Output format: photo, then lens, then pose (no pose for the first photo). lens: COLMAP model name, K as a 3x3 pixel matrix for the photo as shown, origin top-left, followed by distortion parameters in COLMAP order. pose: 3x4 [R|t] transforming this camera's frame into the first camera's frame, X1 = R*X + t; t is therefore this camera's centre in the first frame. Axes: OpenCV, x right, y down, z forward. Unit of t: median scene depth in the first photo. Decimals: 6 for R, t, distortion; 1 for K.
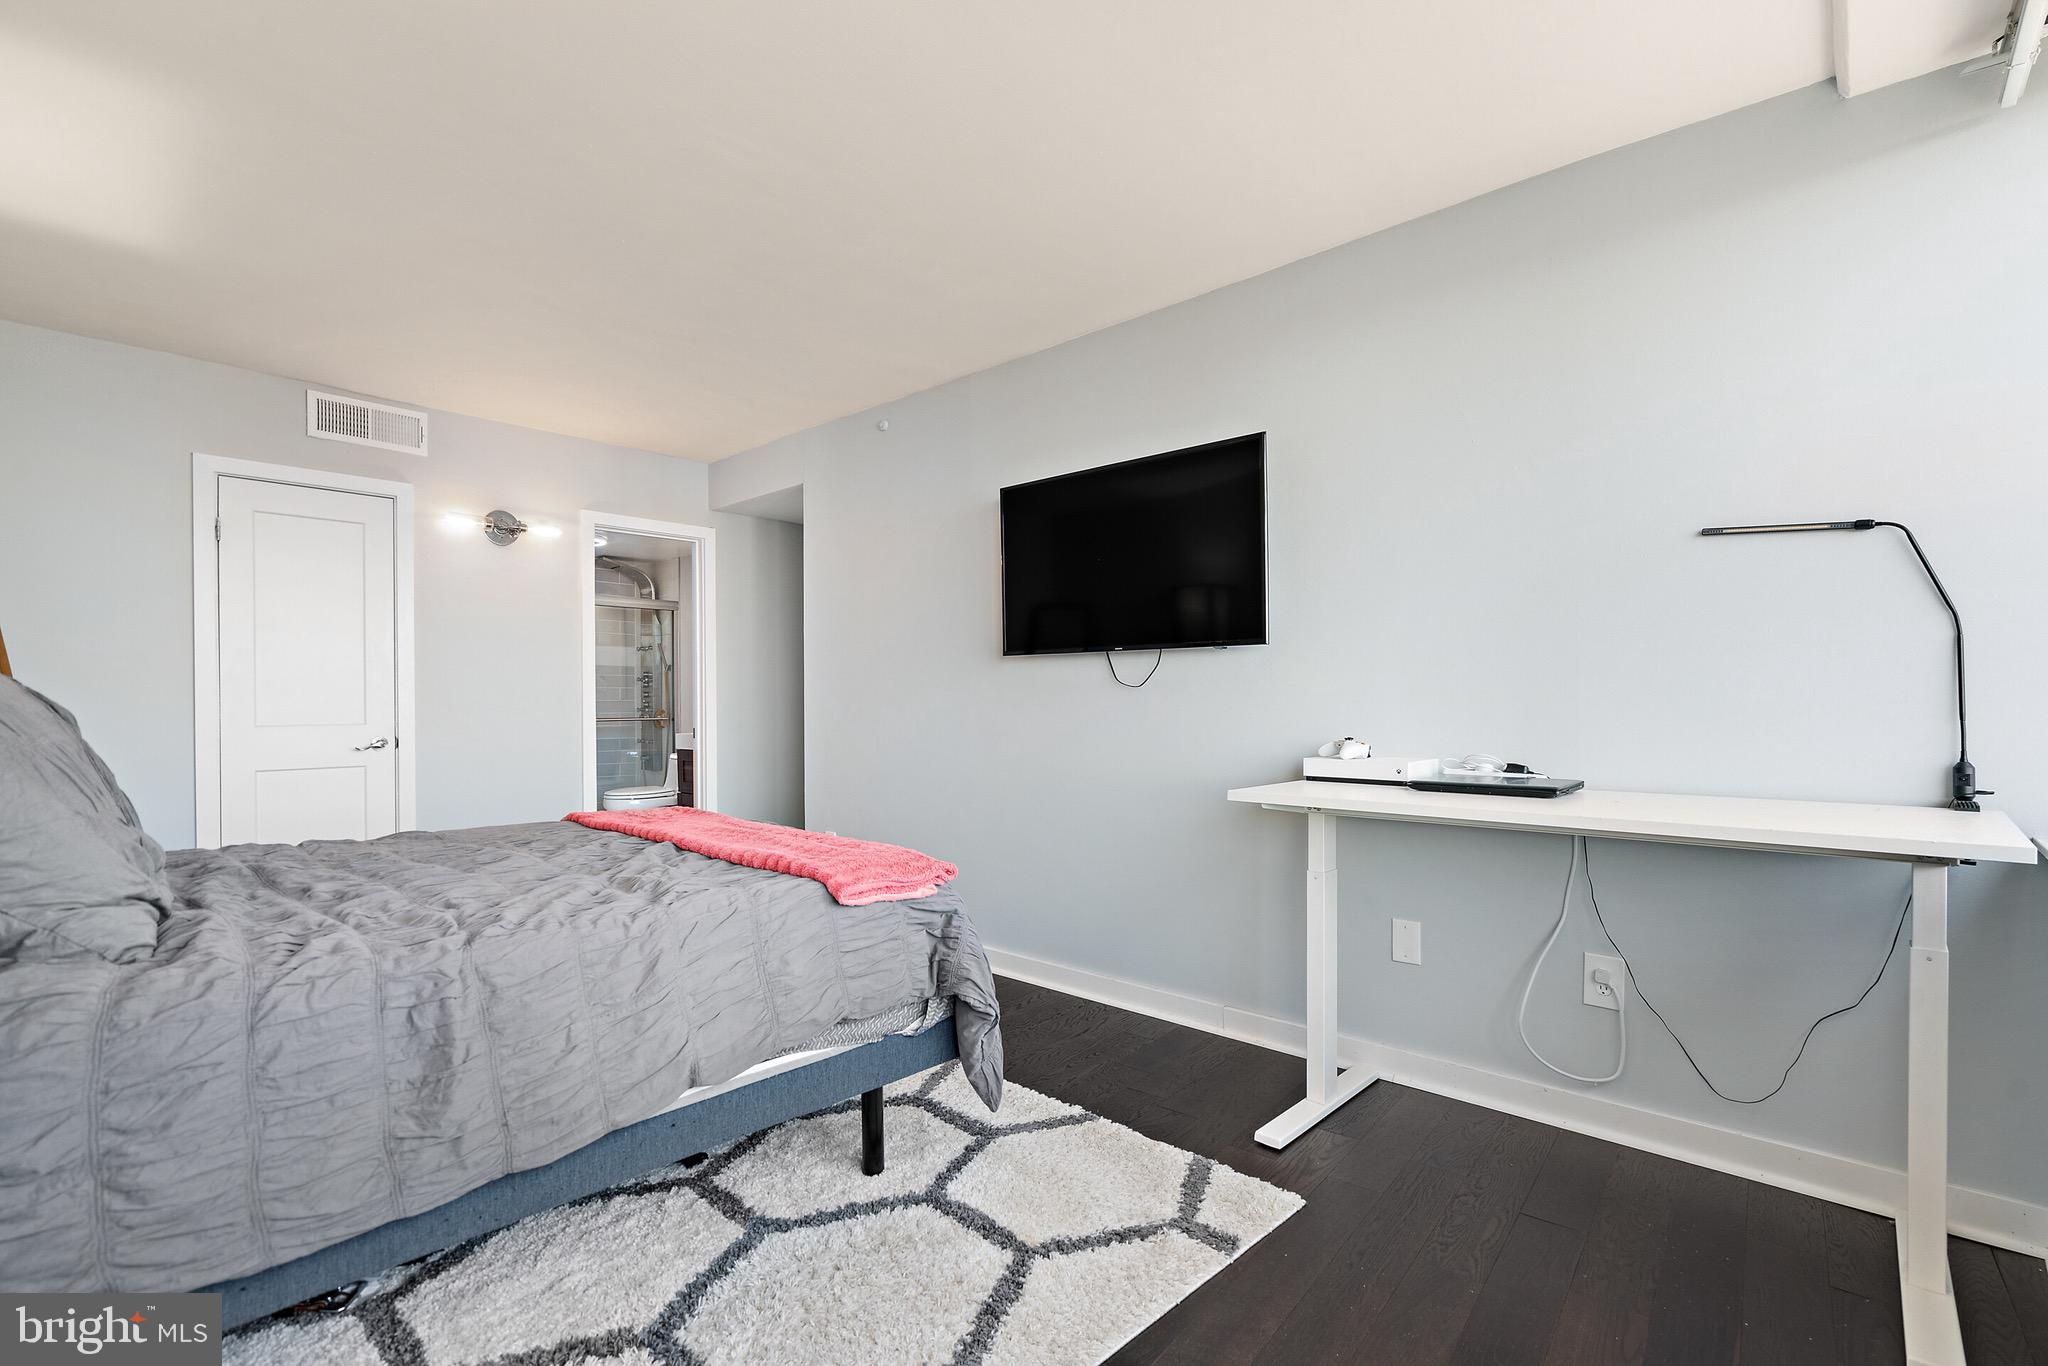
lens RADIAL K [[923.5, 0, 1017.3], [0, 923.5, 693.6], [0, 0, 1]] dist [-0.000553, 0.000723]
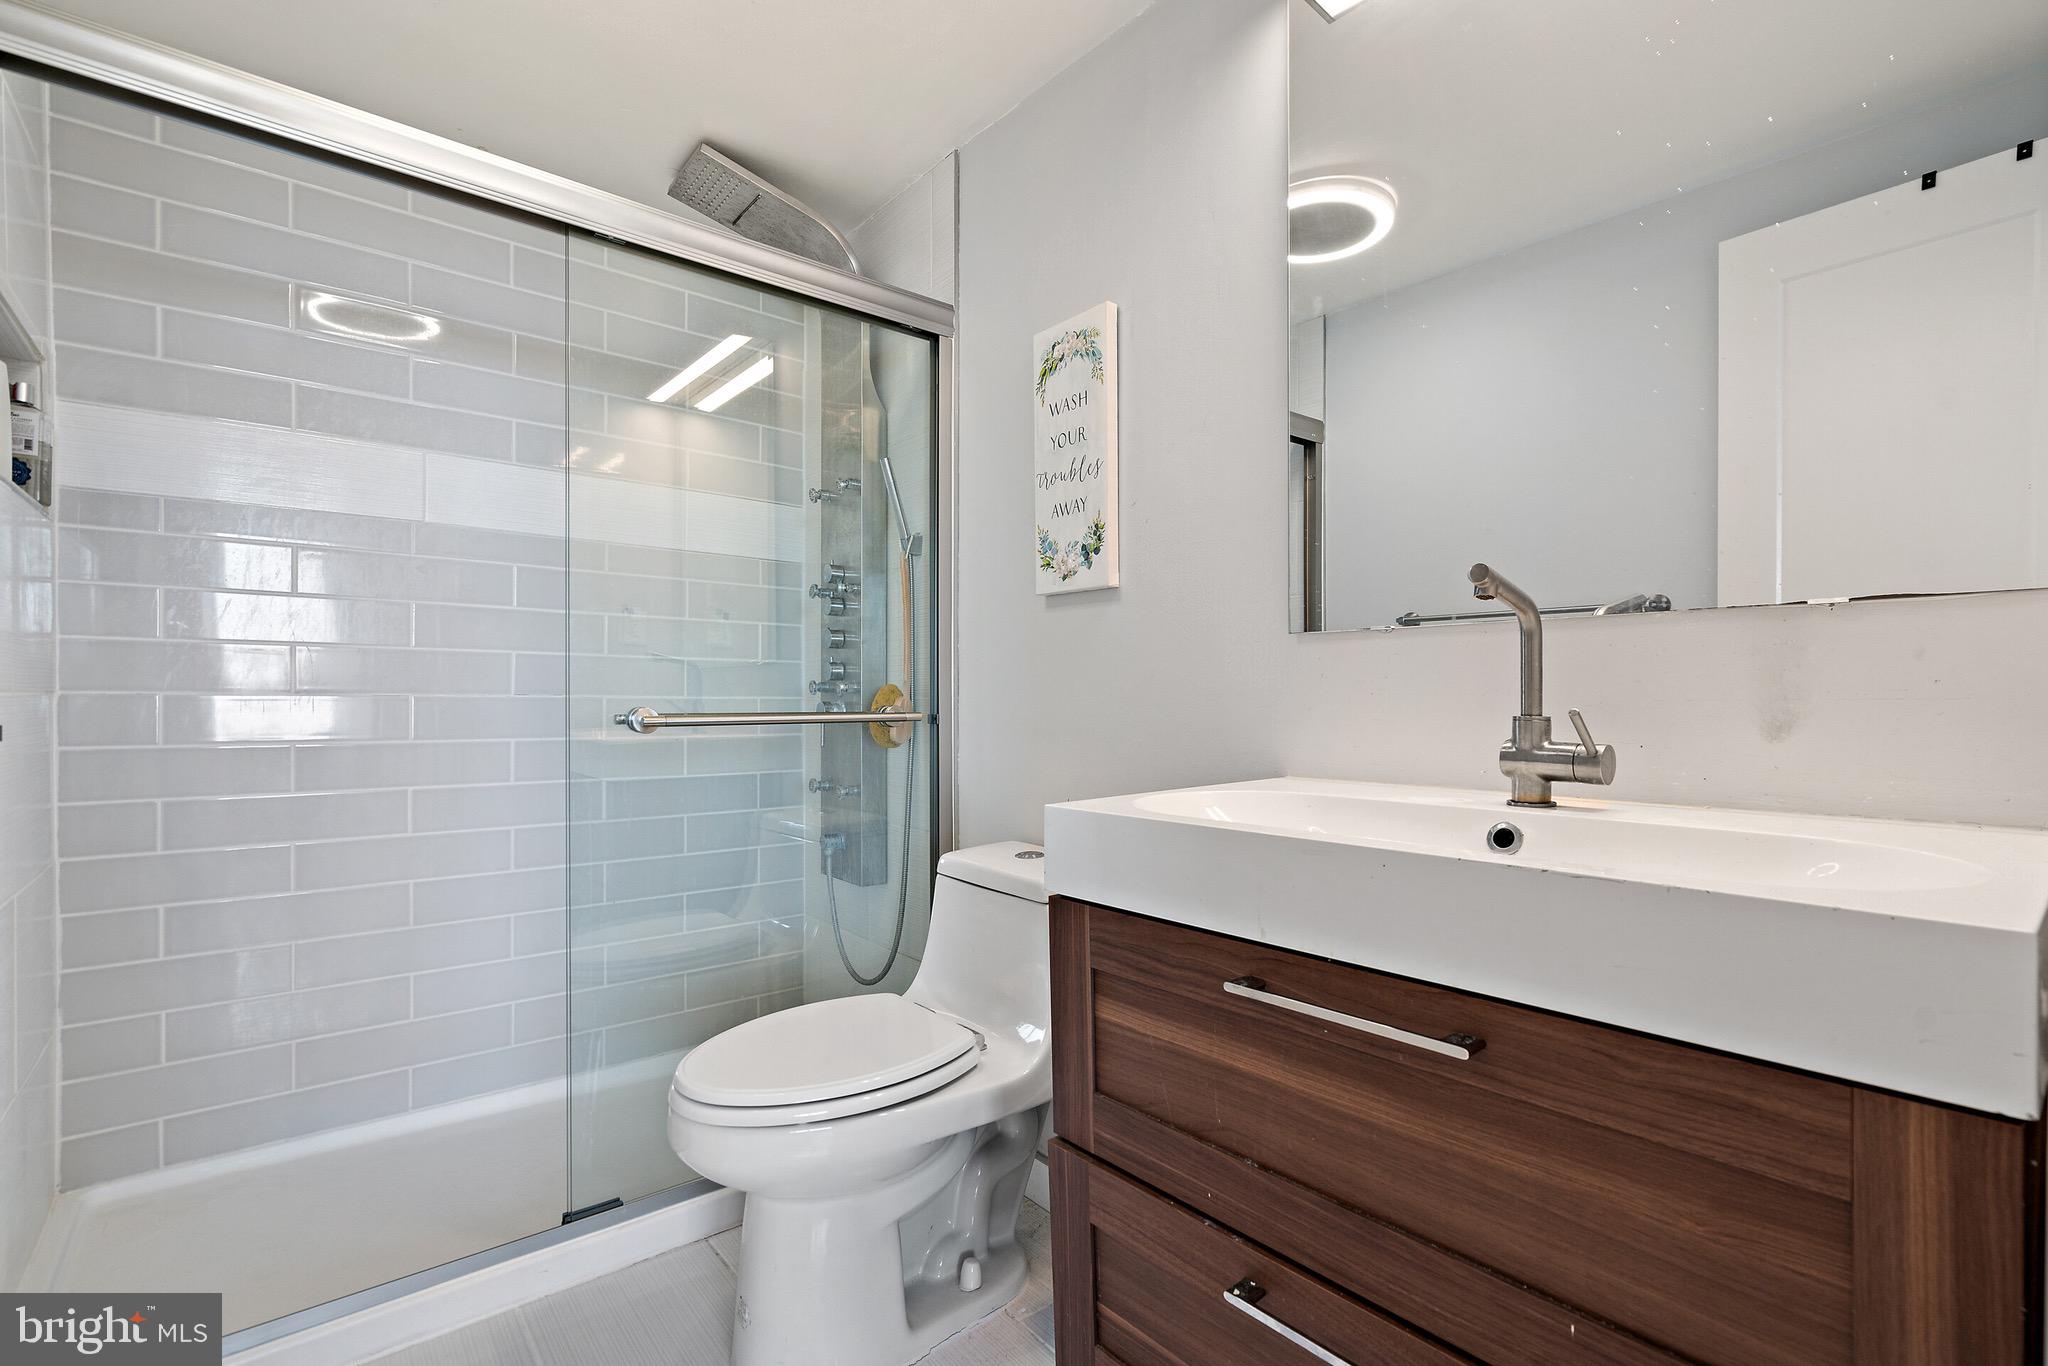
lens RADIAL K [[923.5, 0, 1030.5], [0, 923.5, 687.8], [0, 0, 1]] dist [-0.000553, 0.000723]
pose [[0.990128, 0.007459, -0.139964, -0.292665], [-0.007387, 0.999972, 0.001028, 0.016913], [0.139968, 0.000016, 0.990156, 0.697564]]
